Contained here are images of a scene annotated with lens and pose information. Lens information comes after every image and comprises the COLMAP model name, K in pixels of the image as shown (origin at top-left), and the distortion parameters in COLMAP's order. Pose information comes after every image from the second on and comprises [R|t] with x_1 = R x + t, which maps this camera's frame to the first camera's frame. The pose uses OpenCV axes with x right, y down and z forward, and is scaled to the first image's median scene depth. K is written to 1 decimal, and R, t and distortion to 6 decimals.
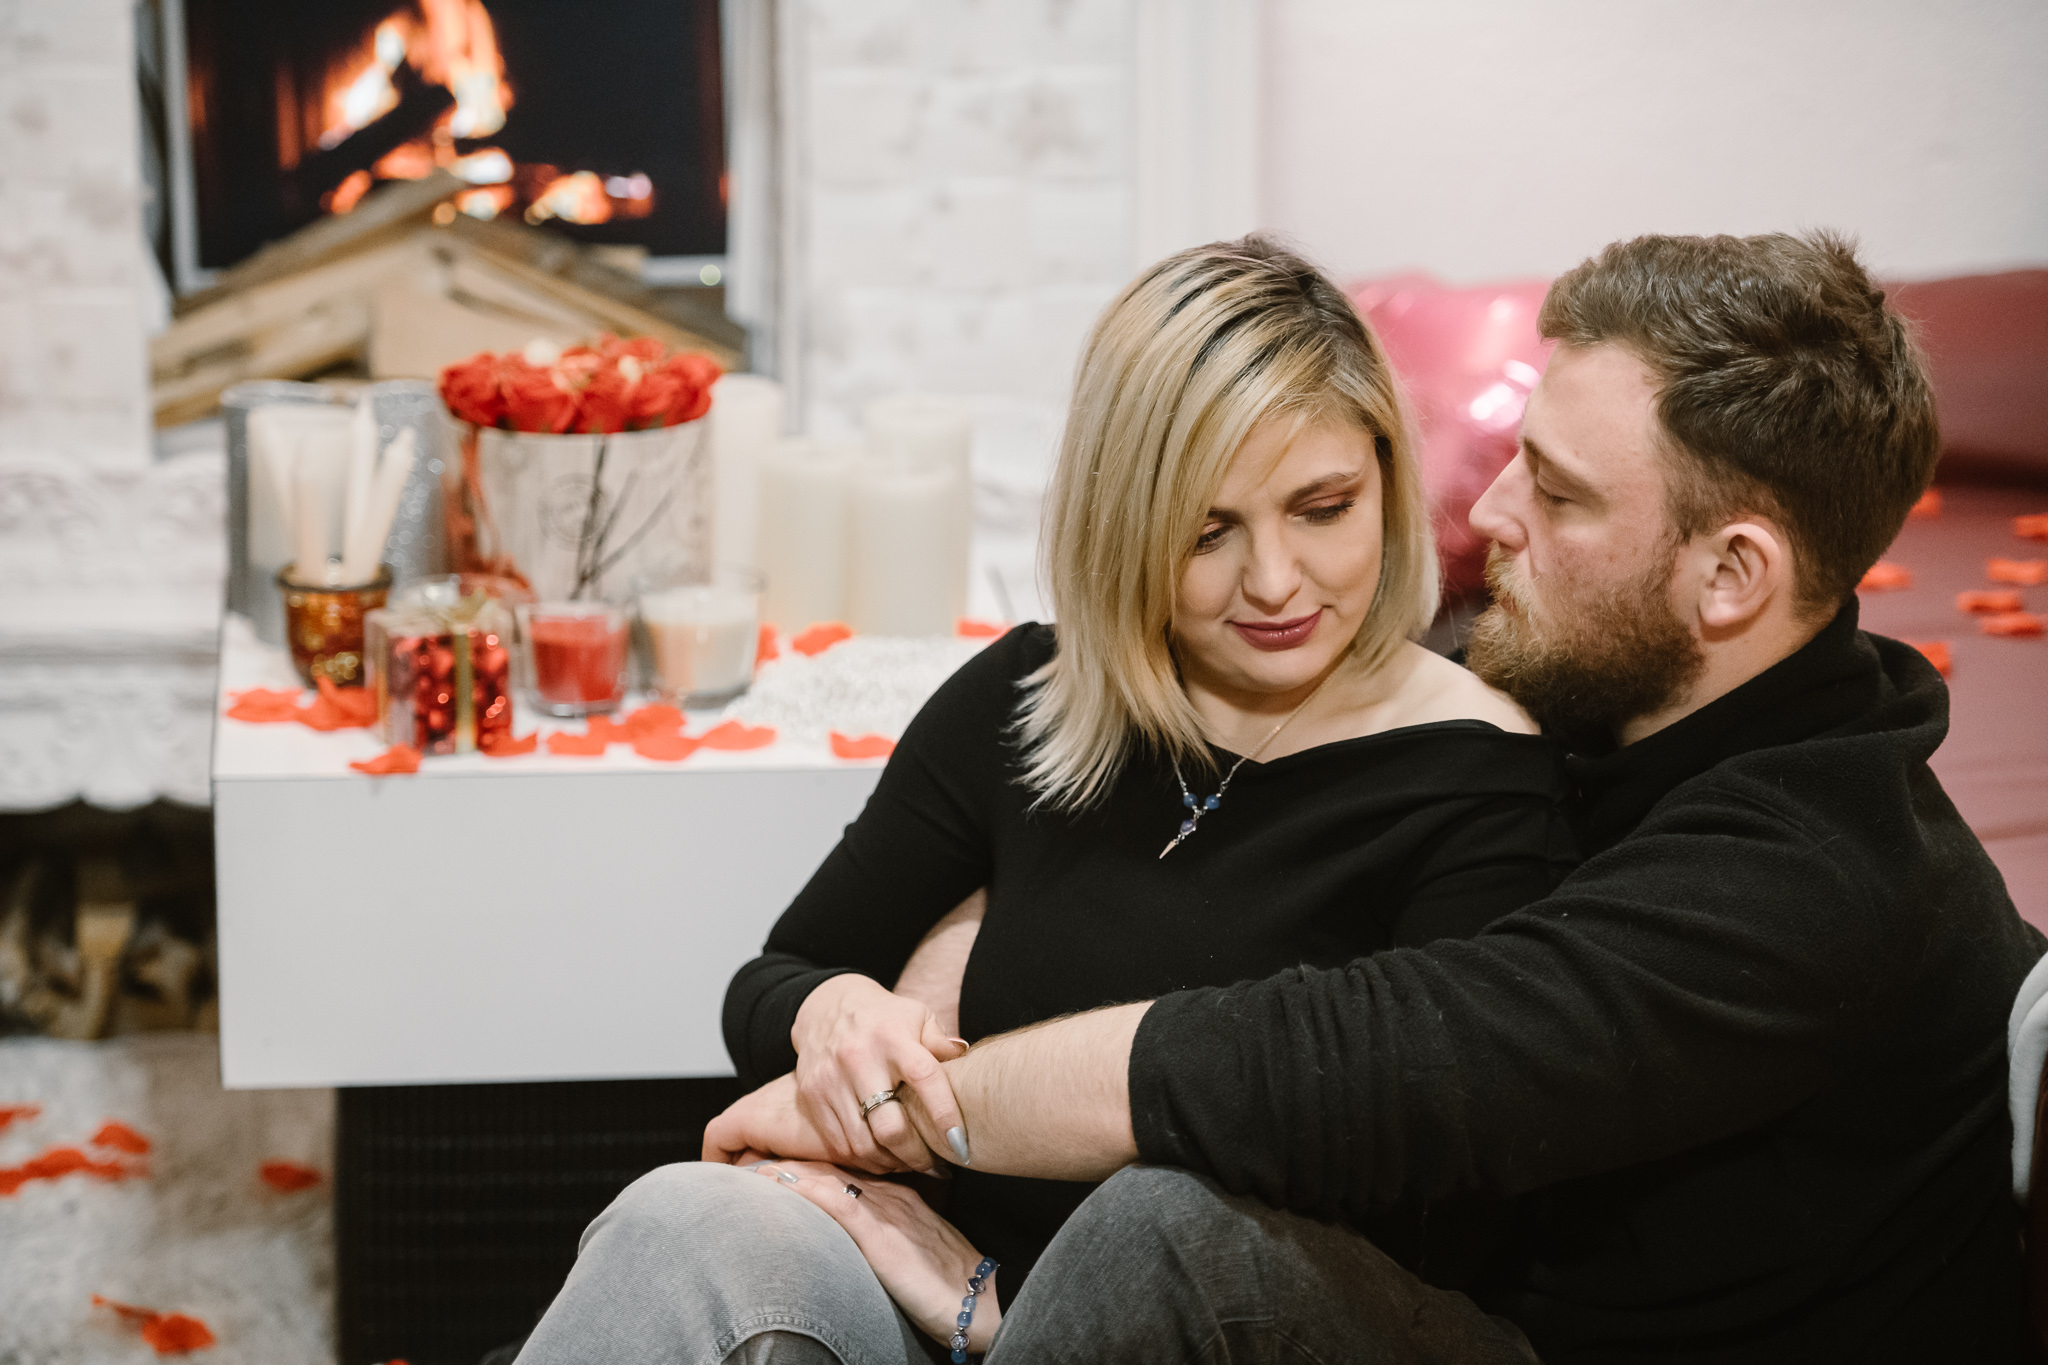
lens RADIAL K [[6413.6, 0, 1026.0], [0, 6413.6, 725.4], [0, 0, 1]] dist [0.300221, 2.238872]
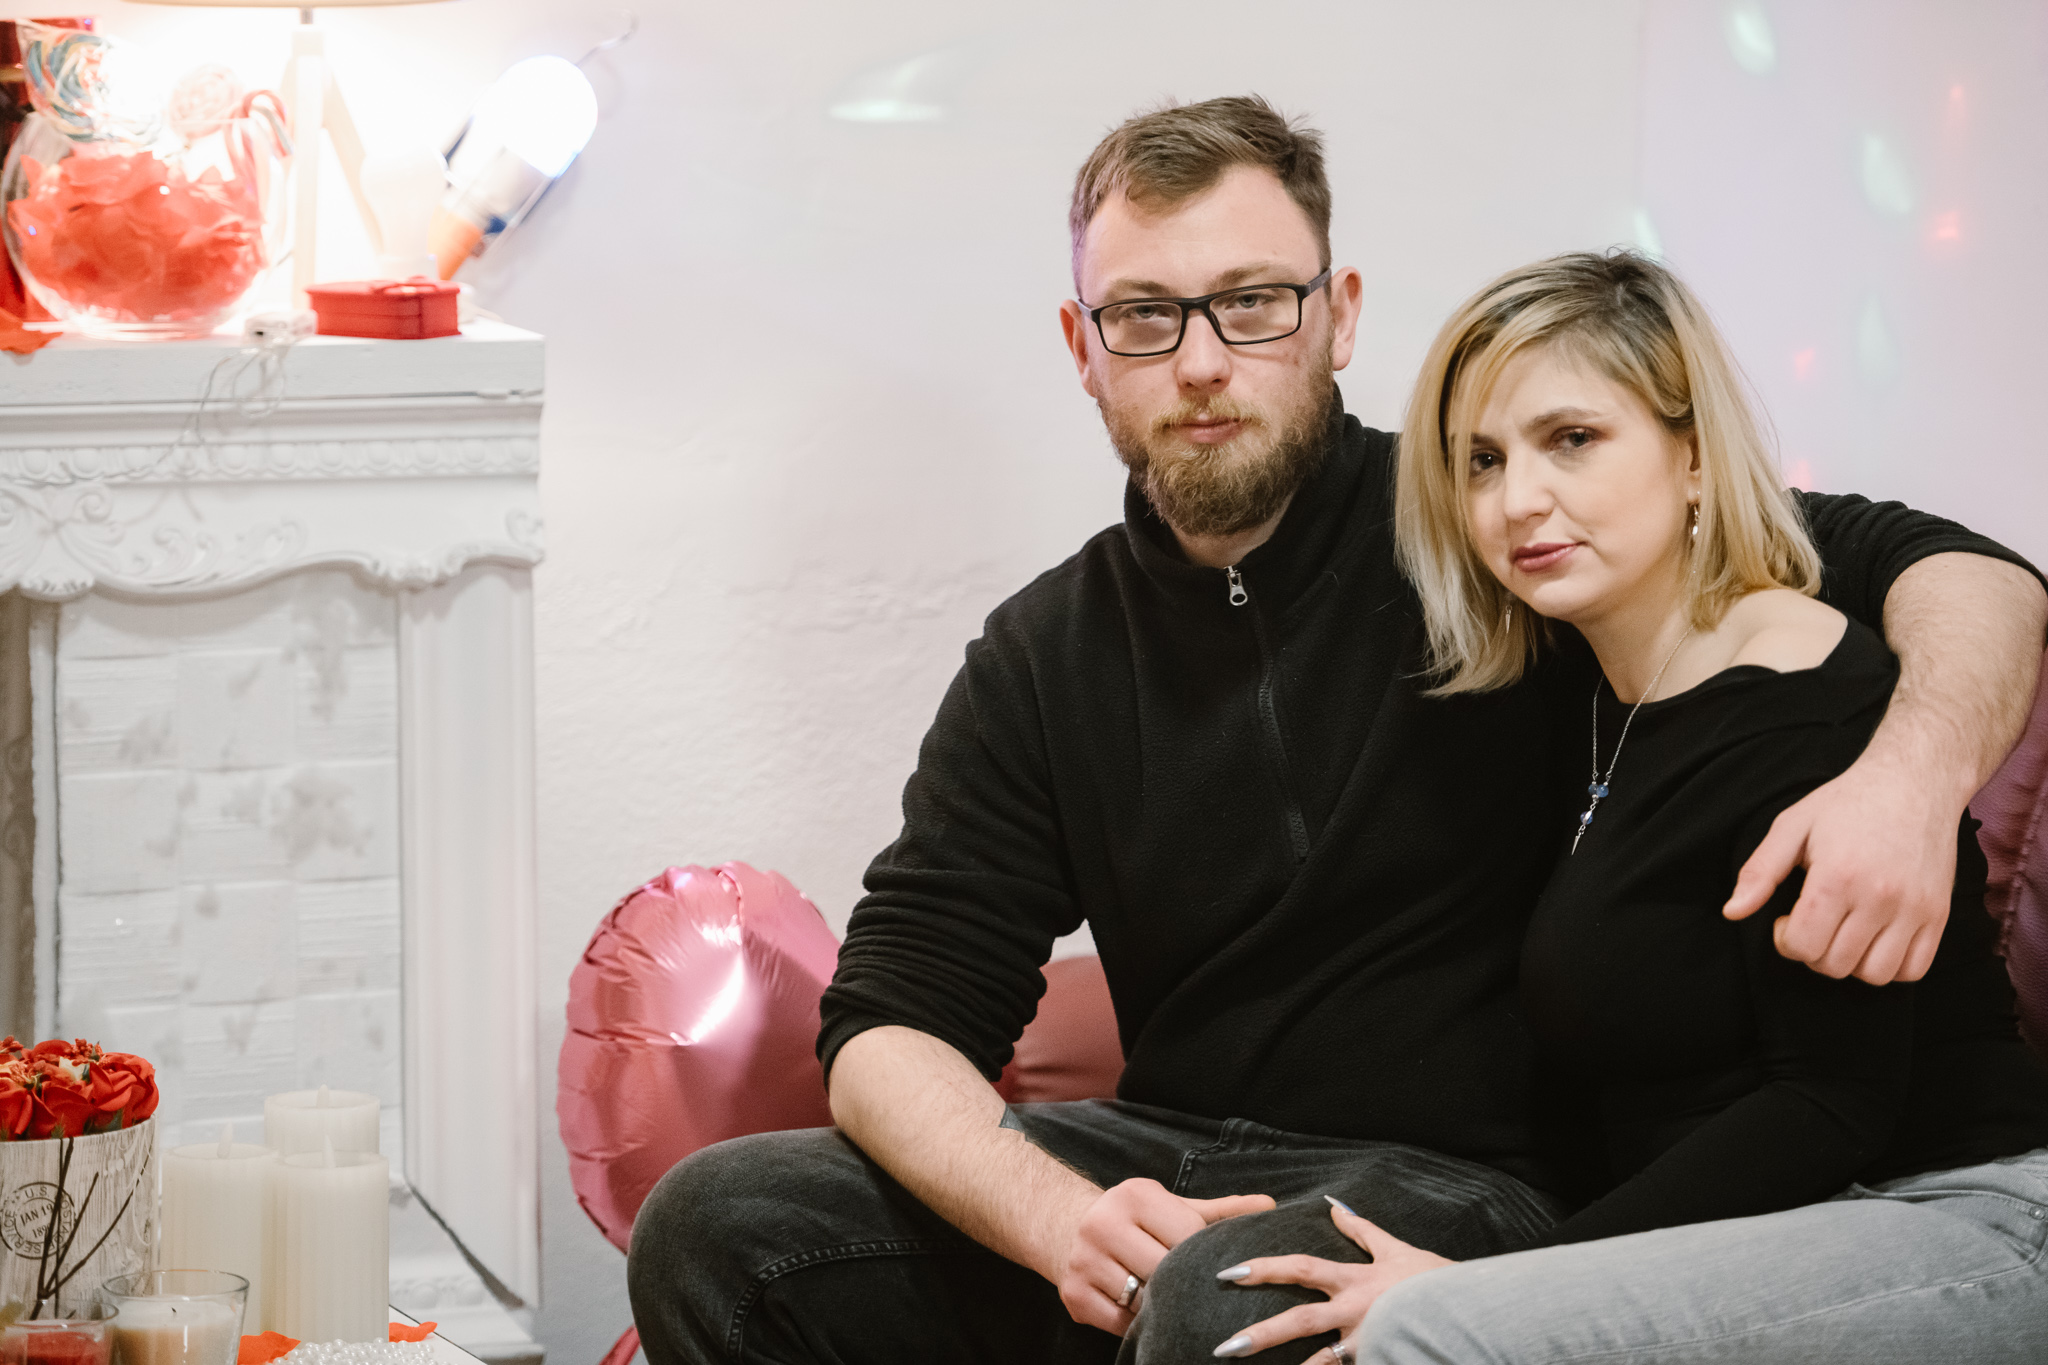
lens RADIAL K [[7687.4, 0, 1024.0], [0, 7687.4, 682.5], [0, 0, 1]] dist [-0.100790, 47.393300]
pose [[0.949770, -0.034191, 0.311074, -0.284840], [0.077078, 0.988950, -0.126636, 0.043974], [-0.303307, 0.144252, 0.941911, -0.118890]]
